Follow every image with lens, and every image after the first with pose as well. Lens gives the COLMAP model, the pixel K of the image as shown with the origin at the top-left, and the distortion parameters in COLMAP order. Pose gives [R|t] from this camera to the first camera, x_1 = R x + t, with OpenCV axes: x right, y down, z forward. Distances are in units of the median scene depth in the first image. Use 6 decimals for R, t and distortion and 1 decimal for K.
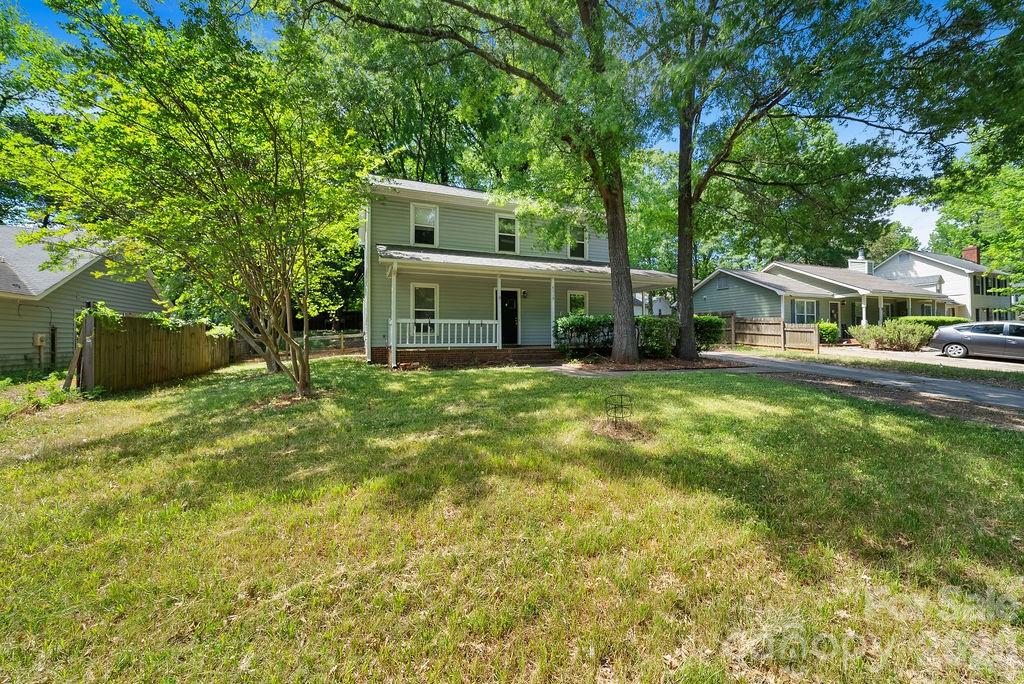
lens RADIAL K [[381.4, 0, 515.3], [0, 381.4, 352.5], [0, 0, 1]] dist [0.002086, 0.000279]
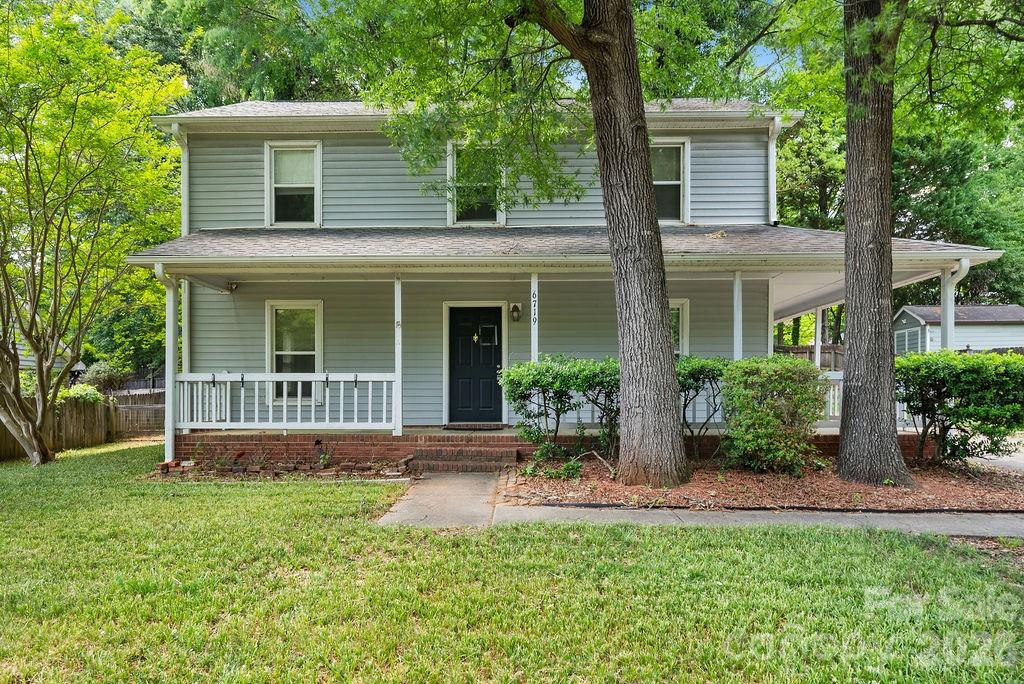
lens RADIAL K [[713.4, 0, 512.3], [0, 713.4, 431.4], [0, 0, 1]] dist [-0.000258, 0.000781]
pose [[0.916781, 0.024437, -0.398643, 0.406554], [-0.018429, 0.999652, 0.018896, -0.031869], [0.398966, -0.009977, 0.916912, 0.250655]]
